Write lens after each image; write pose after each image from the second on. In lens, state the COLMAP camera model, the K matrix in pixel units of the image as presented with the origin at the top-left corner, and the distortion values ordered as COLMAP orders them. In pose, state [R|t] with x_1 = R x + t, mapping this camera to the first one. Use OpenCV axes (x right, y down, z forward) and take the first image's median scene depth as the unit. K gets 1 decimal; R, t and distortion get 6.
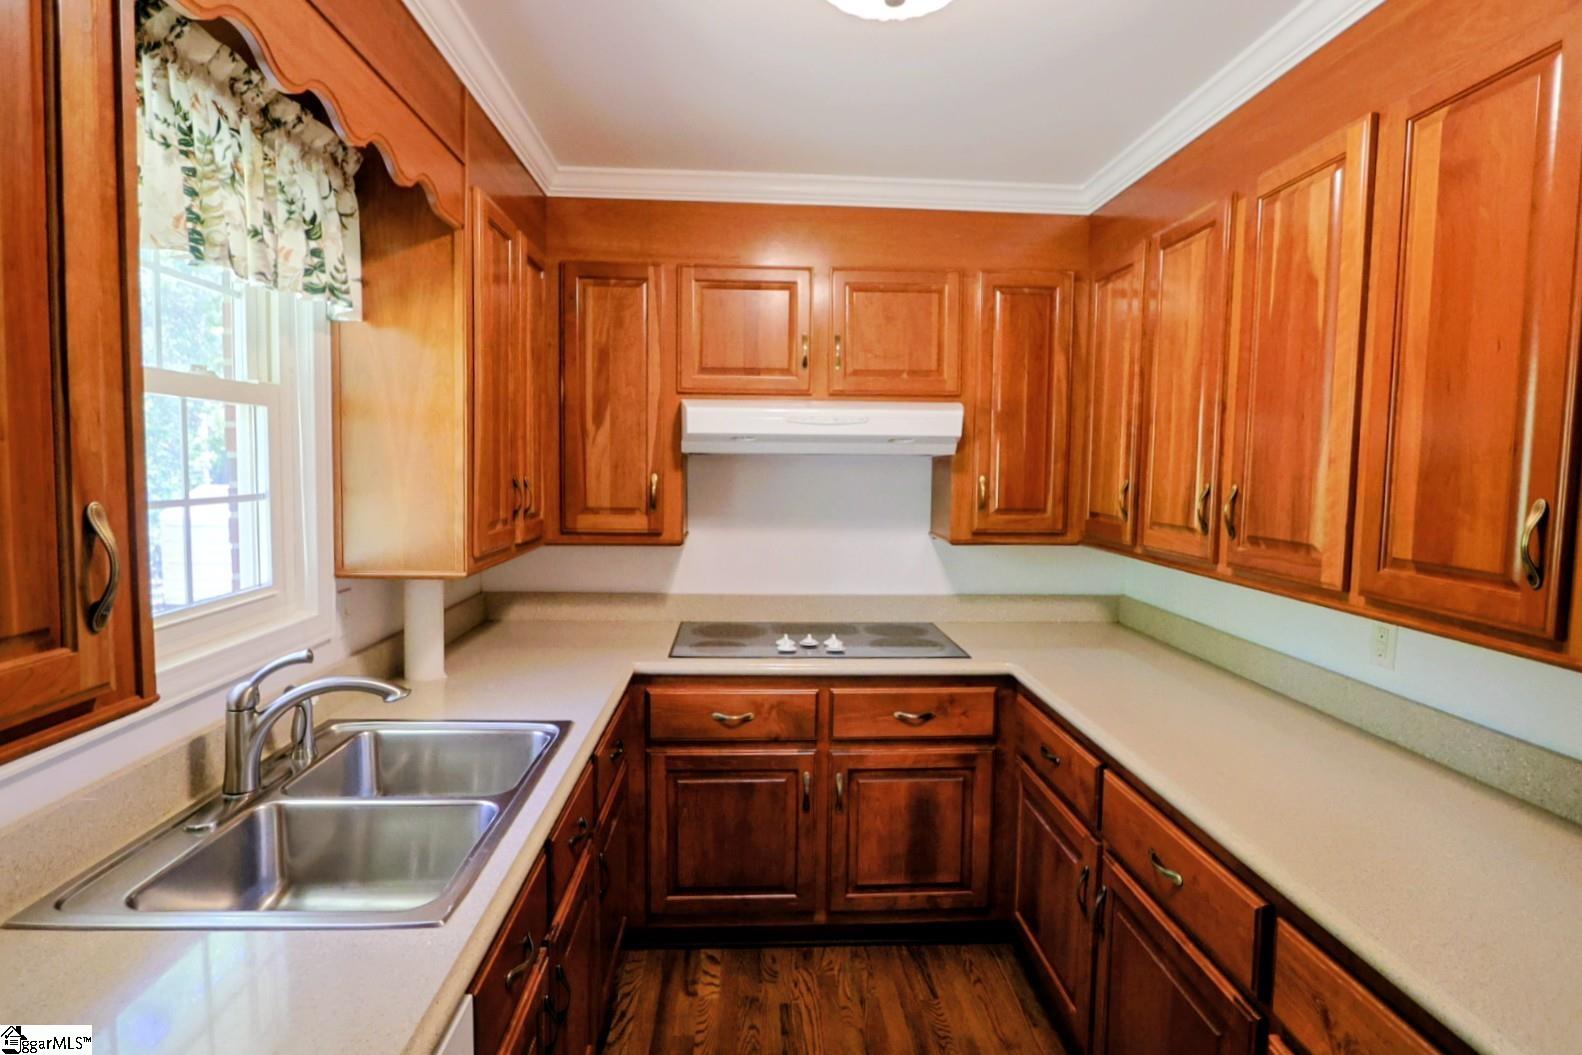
lens RADIAL K [[818.3, 0, 785.4], [0, 818.3, 521.0], [0, 0, 1]] dist [-0.018440, 0.000414]
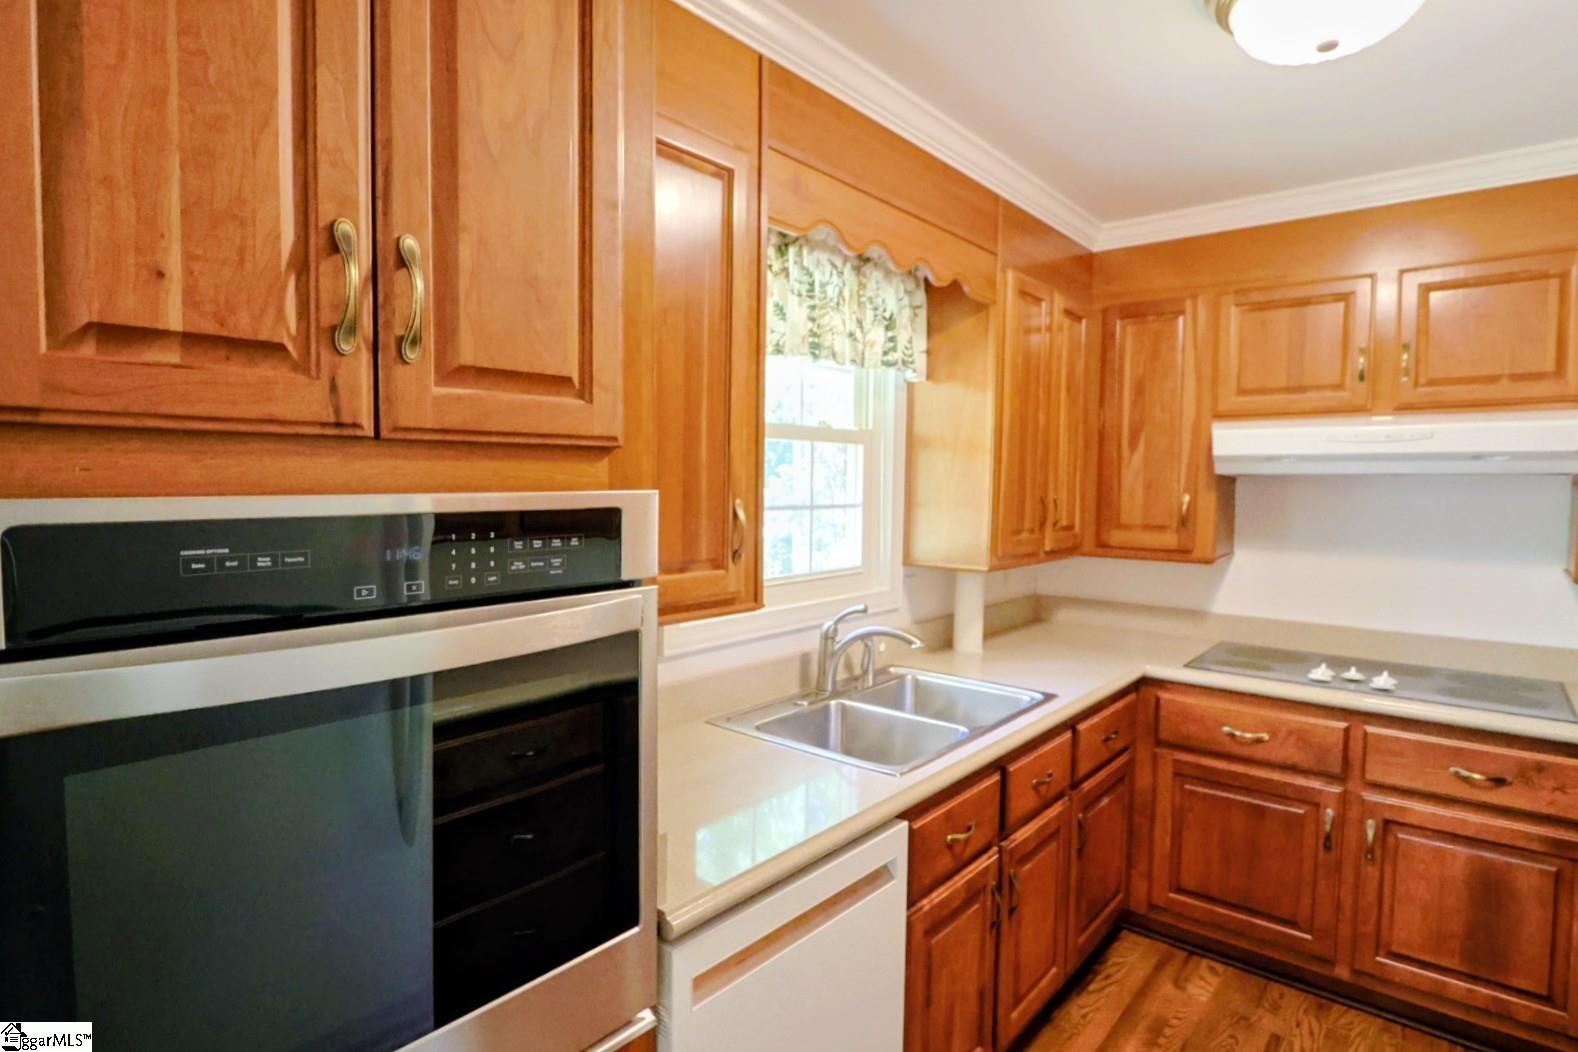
lens RADIAL K [[816.2, 0, 783.4], [0, 816.2, 519.5], [0, 0, 1]] dist [-0.018440, 0.000414]
pose [[0.730280, 0.027528, -0.682593, 0.194565], [-0.048580, 0.998751, -0.011695, 0.013974], [0.681419, 0.041701, 0.730705, -0.129227]]
